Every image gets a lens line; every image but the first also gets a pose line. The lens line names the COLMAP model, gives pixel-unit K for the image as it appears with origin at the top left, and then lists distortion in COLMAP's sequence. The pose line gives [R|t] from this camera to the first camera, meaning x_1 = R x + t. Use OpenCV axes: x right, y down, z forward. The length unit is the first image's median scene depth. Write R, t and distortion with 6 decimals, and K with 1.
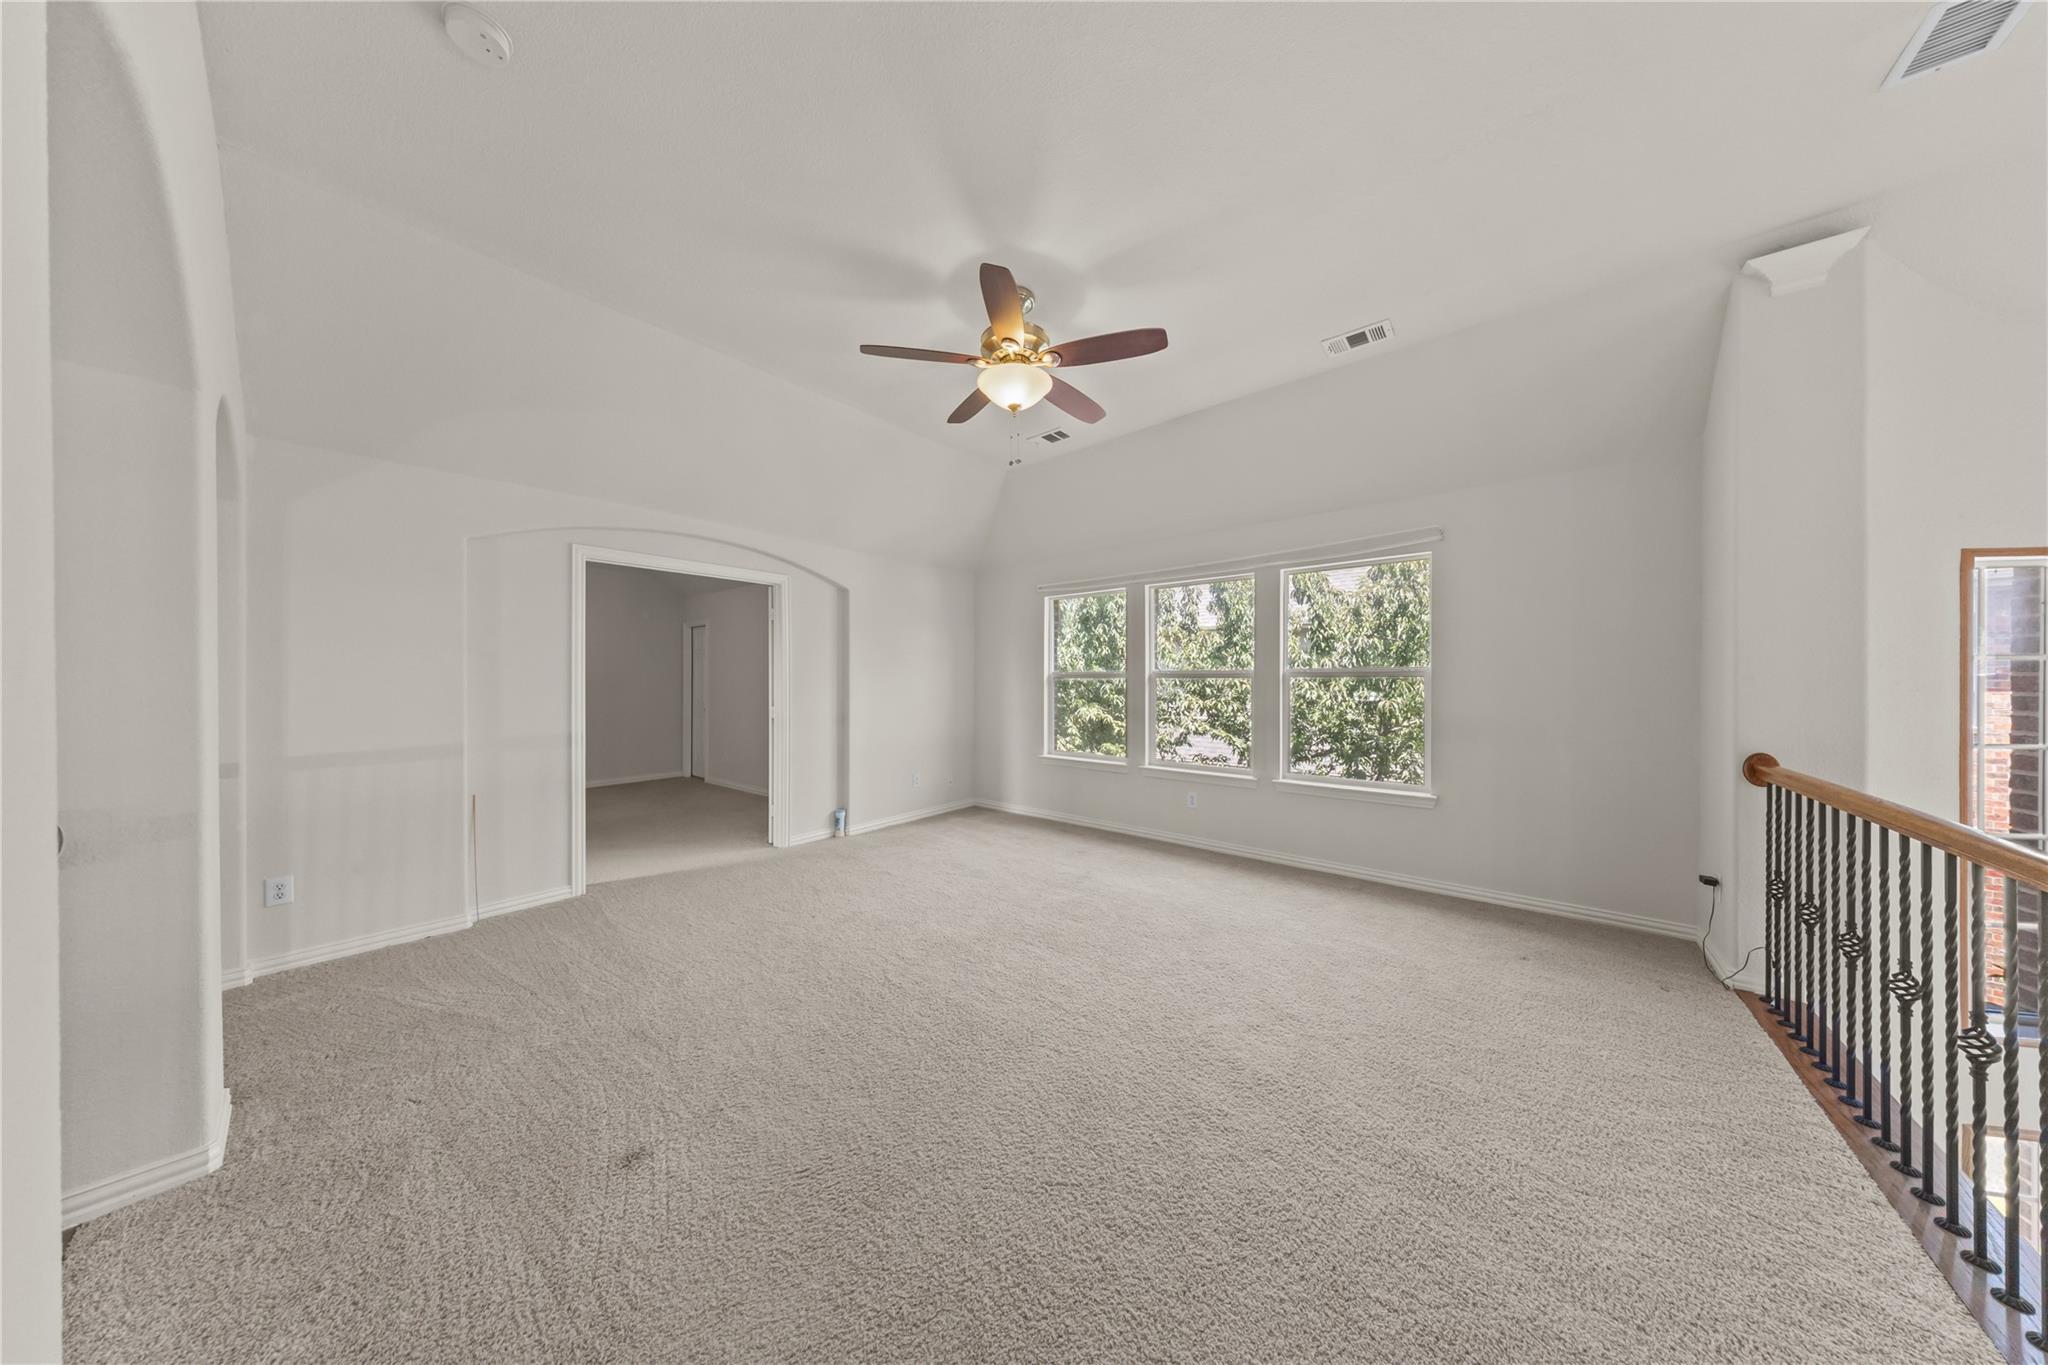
lens RADIAL K [[599.2, 0, 1017.1], [0, 599.2, 678.2], [0, 0, 1]] dist [-0.000765, -0.000068]
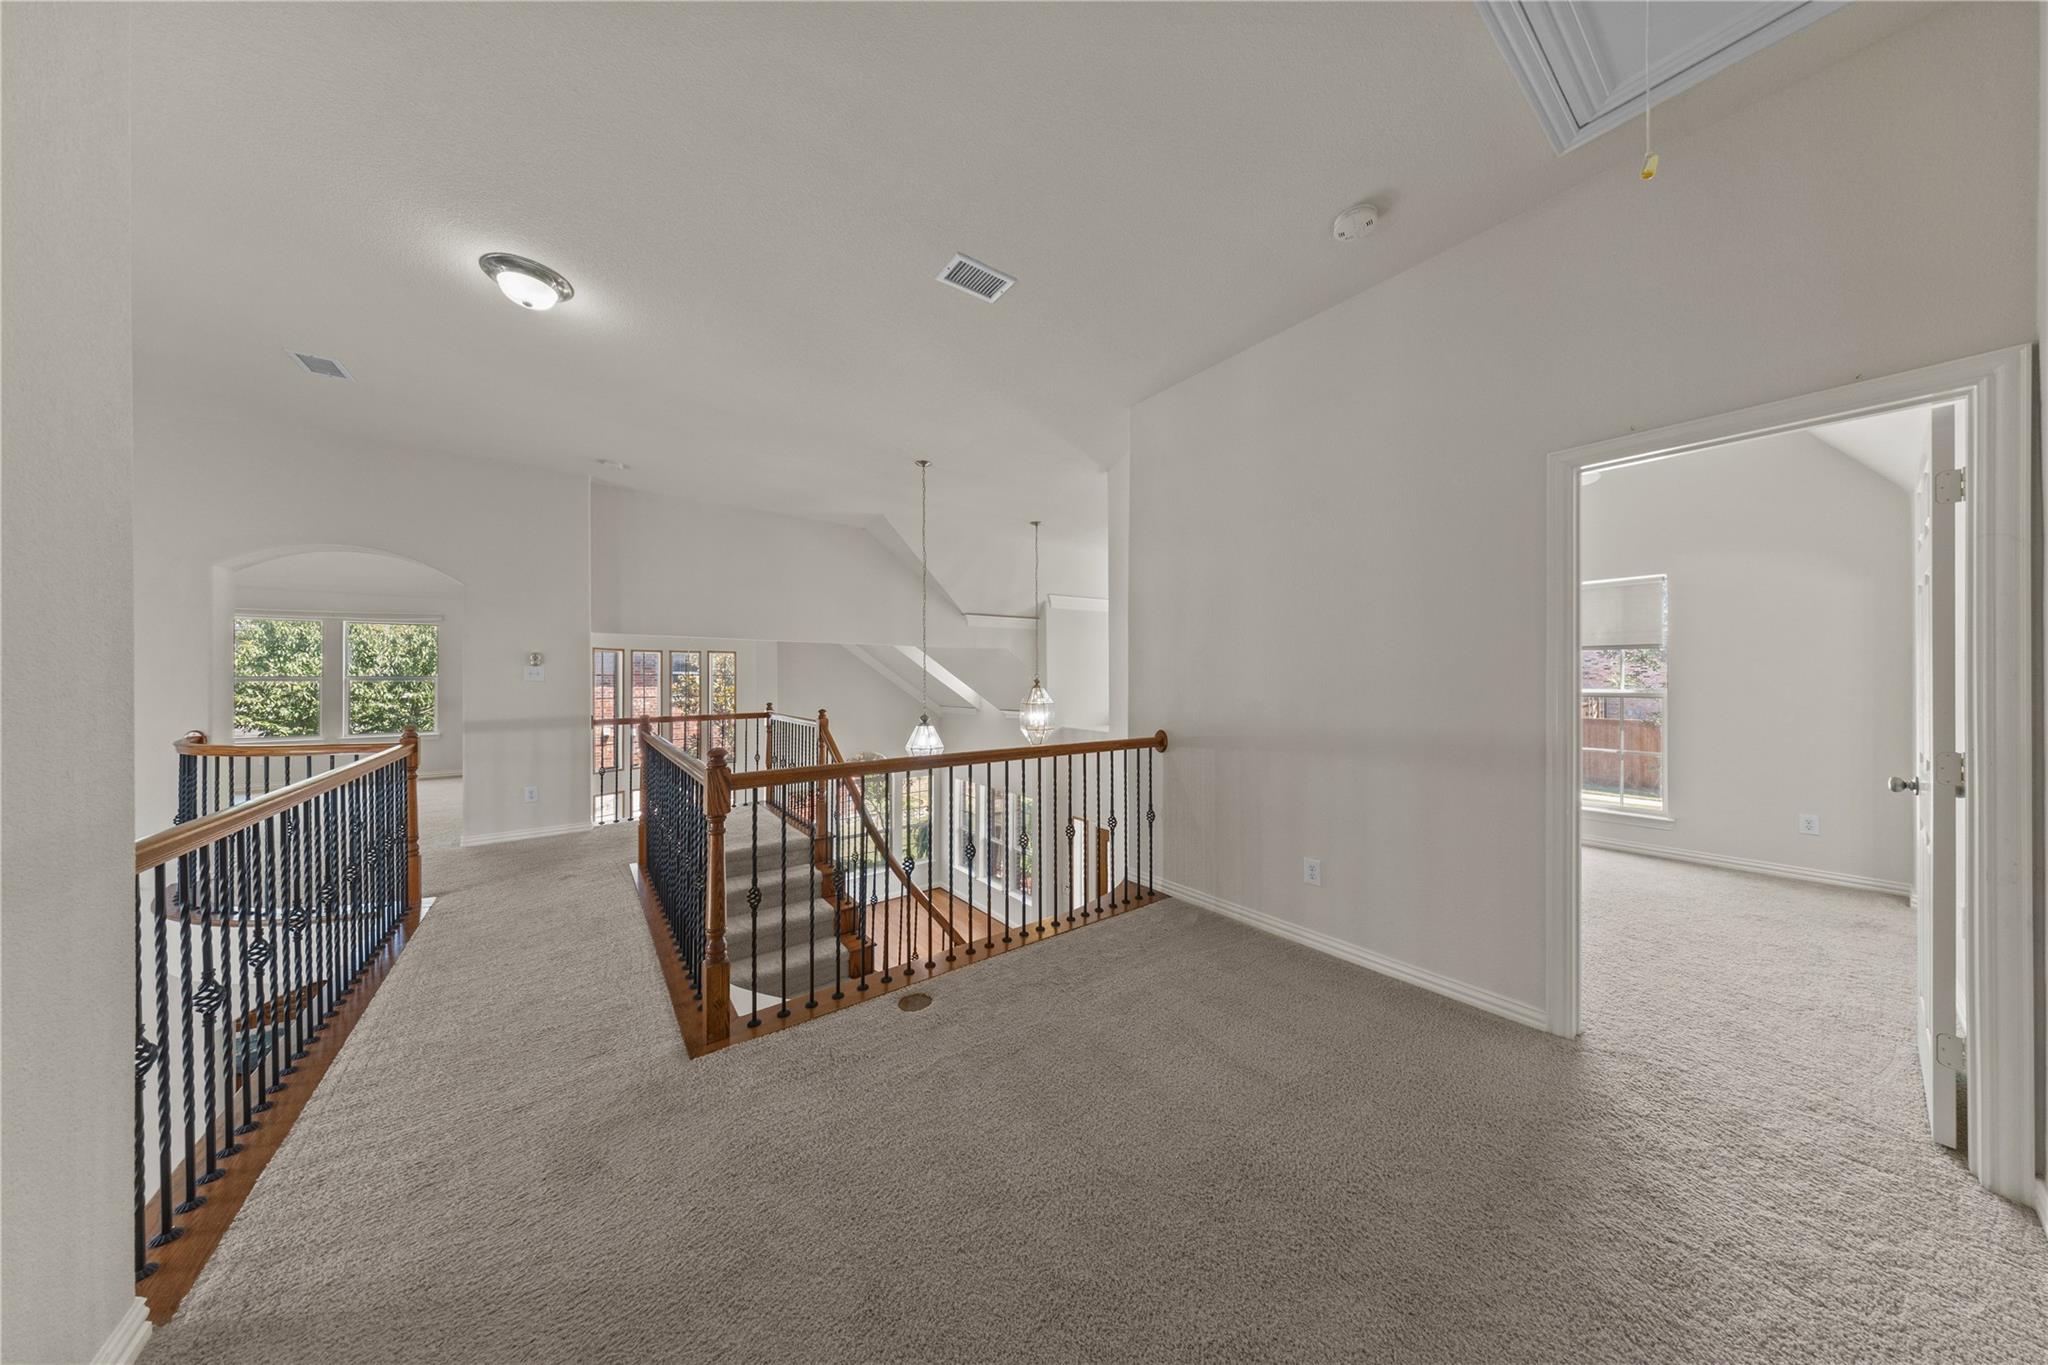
lens RADIAL K [[599.2, 0, 1017.0], [0, 599.2, 676.0], [0, 0, 1]] dist [-0.000765, -0.000068]
pose [[0.261837, 0.001993, 0.965110, -0.575326], [-0.001684, 0.999997, -0.001608, -0.015063], [-0.965111, -0.001204, 0.261840, -1.089433]]
